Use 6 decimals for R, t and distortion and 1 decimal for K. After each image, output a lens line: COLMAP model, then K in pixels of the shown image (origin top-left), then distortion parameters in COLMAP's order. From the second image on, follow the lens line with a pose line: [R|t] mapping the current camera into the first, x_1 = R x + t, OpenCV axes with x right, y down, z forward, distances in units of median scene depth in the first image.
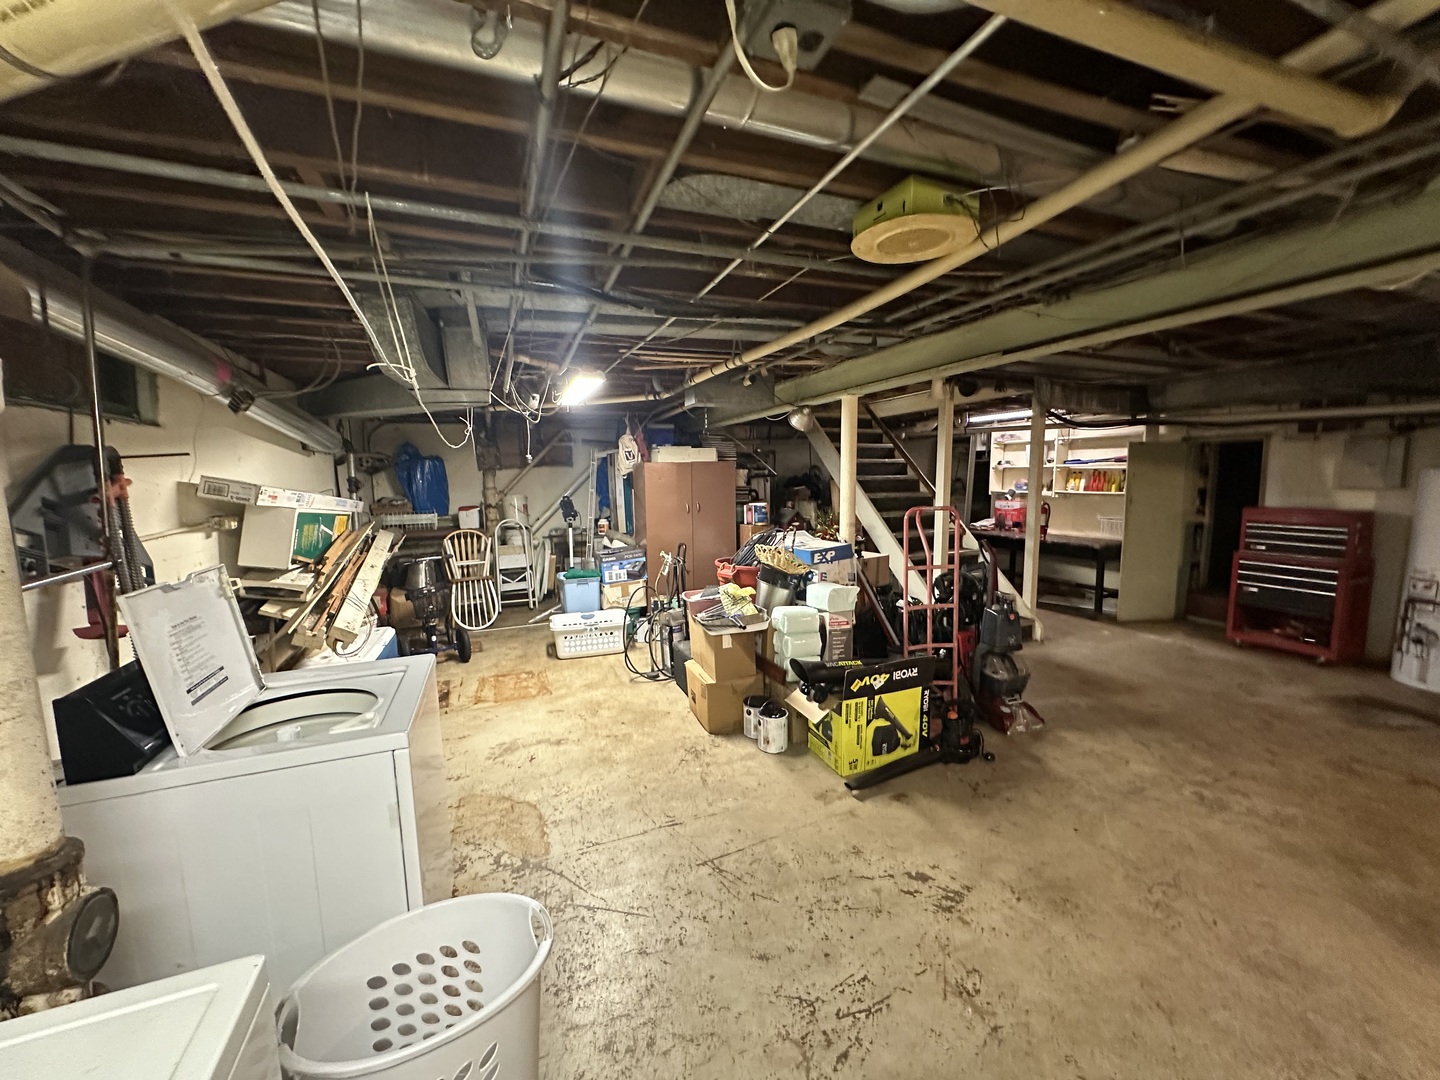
lens RADIAL K [[575.9, 0, 718.6], [0, 575.9, 548.0], [0, 0, 1]] dist [0.000551, -0.000696]
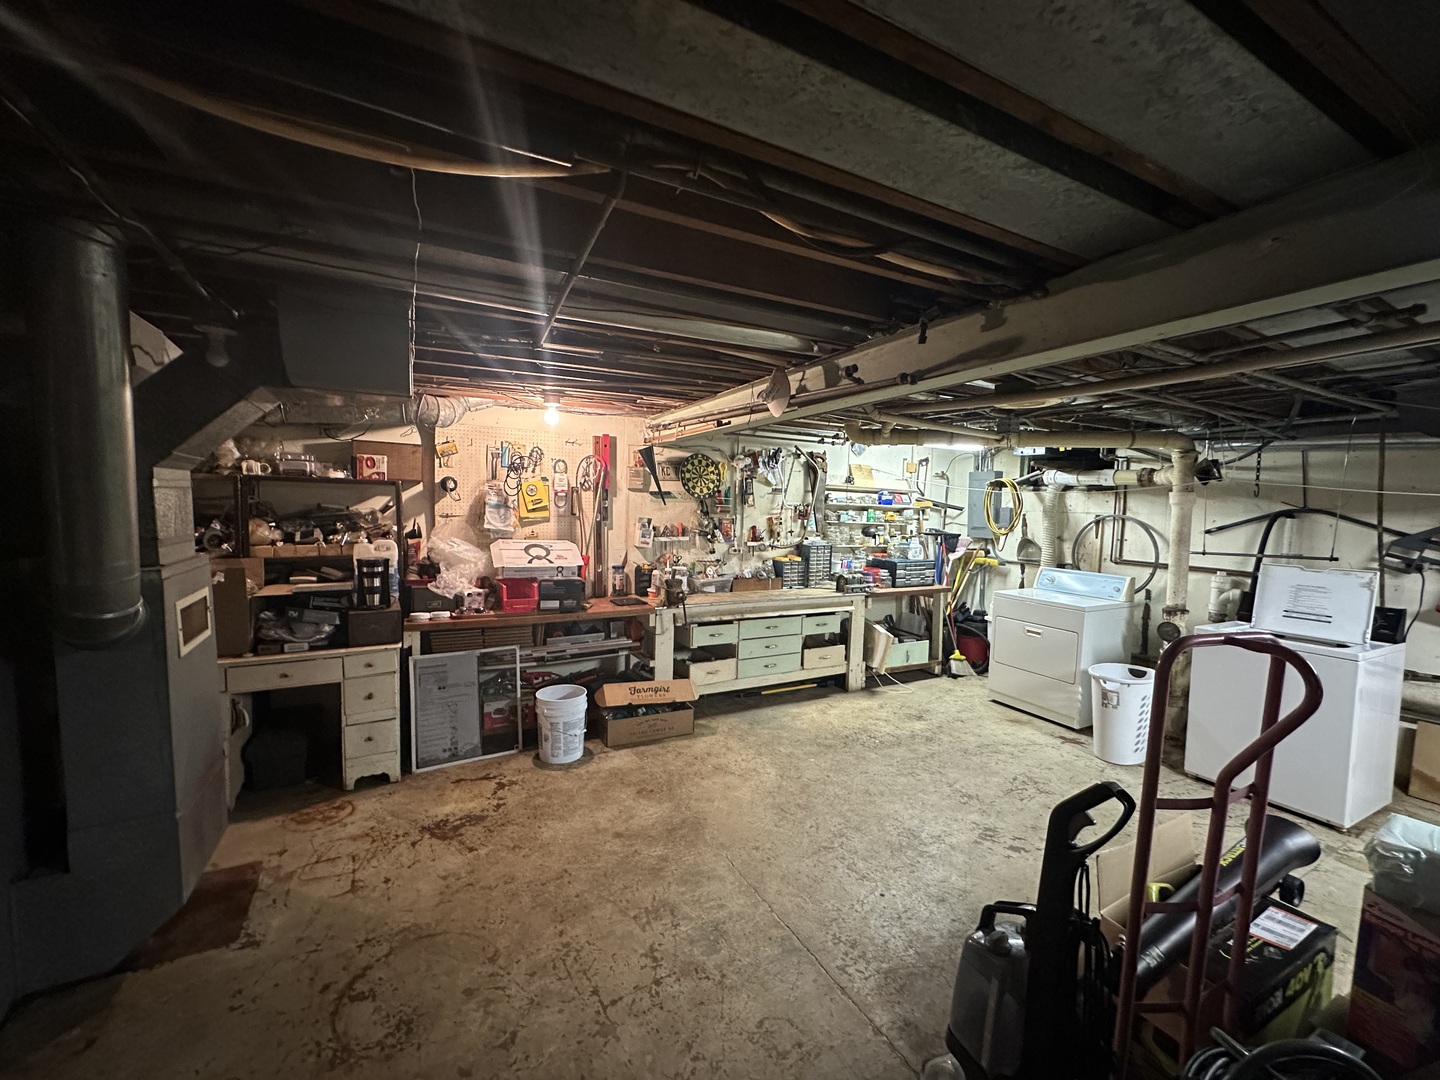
lens RADIAL K [[575.9, 0, 718.6], [0, 575.9, 547.1], [0, 0, 1]] dist [0.000551, -0.000696]
pose [[-0.993779, -0.000861, -0.111371, 1.006160], [-0.023486, 0.979103, 0.202003, -0.259332], [0.108869, 0.203362, -0.973032, 1.796564]]
